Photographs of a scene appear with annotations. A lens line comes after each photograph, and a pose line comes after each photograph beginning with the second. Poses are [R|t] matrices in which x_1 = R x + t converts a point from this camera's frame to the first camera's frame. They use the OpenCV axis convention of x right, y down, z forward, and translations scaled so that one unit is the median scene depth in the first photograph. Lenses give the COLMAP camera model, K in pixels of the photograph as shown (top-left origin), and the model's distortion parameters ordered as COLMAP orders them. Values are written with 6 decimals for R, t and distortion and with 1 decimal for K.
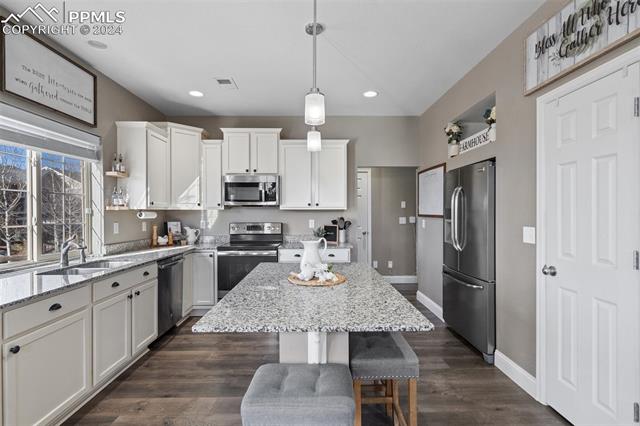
lens RADIAL K [[317.5, 0, 312.4], [0, 317.5, 214.6], [0, 0, 1]] dist [-0.001455, -0.000046]
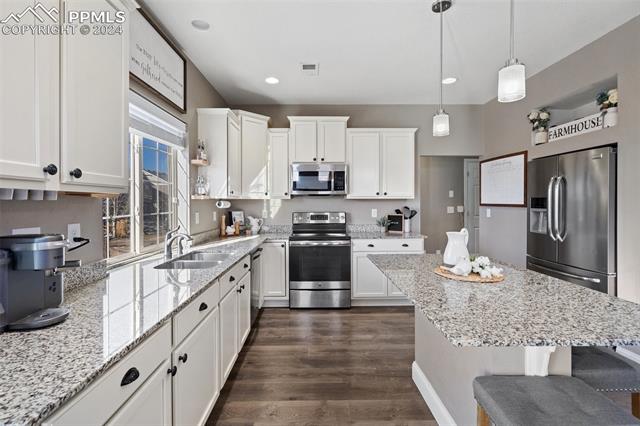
lens RADIAL K [[302.0, 0, 309.7], [0, 302.0, 203.8], [0, 0, 1]] dist [-0.003594, 0.002342]
pose [[0.999990, -0.000465, -0.004410, -0.264281], [0.000460, 0.999999, -0.001134, 0.000505], [0.004411, 0.001132, 0.999990, 0.075312]]
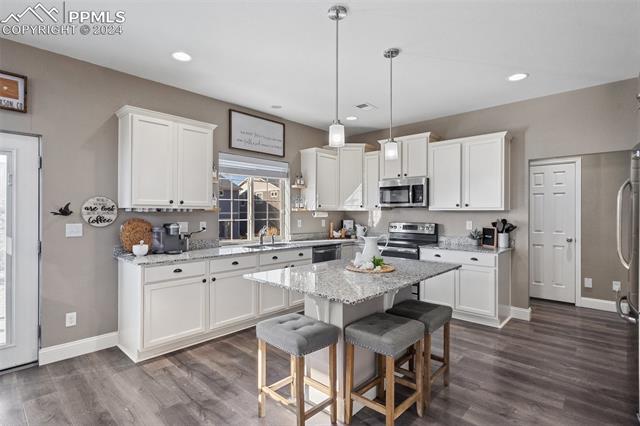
lens RADIAL K [[317.5, 0, 305.7], [0, 317.5, 214.0], [0, 0, 1]] dist [-0.001455, -0.000046]
pose [[0.713192, 0.007113, -0.700932, 0.415146], [-0.009496, 0.999955, 0.000485, -0.000959], [0.700904, 0.006310, 0.713228, -0.021451]]
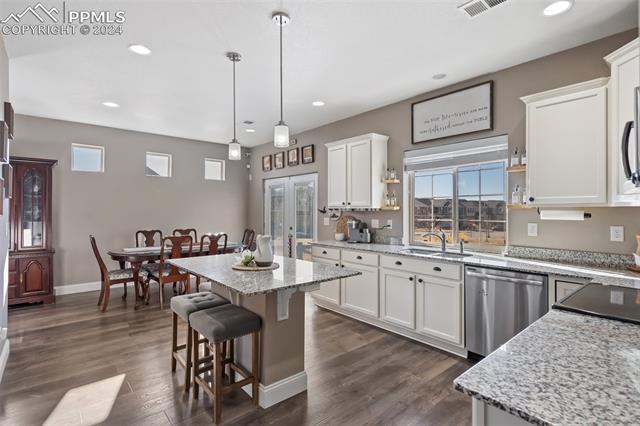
lens RADIAL K [[317.5, 0, 311.5], [0, 317.5, 209.3], [0, 0, 1]] dist [-0.001455, -0.000046]
pose [[-0.773736, -0.001522, -0.633506, 0.380670], [-0.004015, 0.999989, 0.002501, -0.012256], [0.633495, 0.004479, -0.773734, 1.256585]]
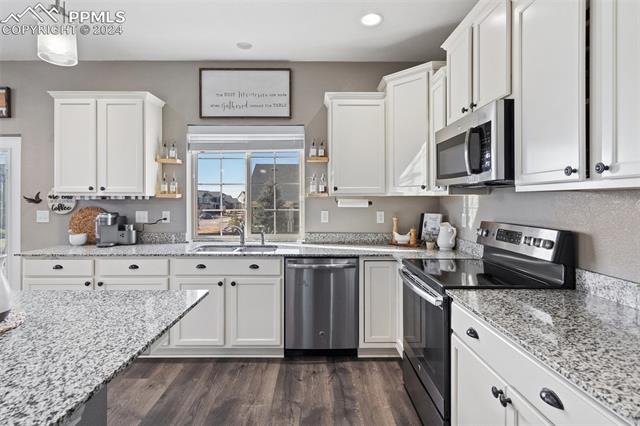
lens RADIAL K [[317.5, 0, 317.5], [0, 317.5, 201.6], [0, 0, 1]] dist [-0.001455, -0.000046]
pose [[0.001750, 0.002503, -0.999995, 0.314409], [-0.007953, 0.999965, 0.002489, -0.004388], [0.999967, 0.007948, 0.001770, 0.953874]]
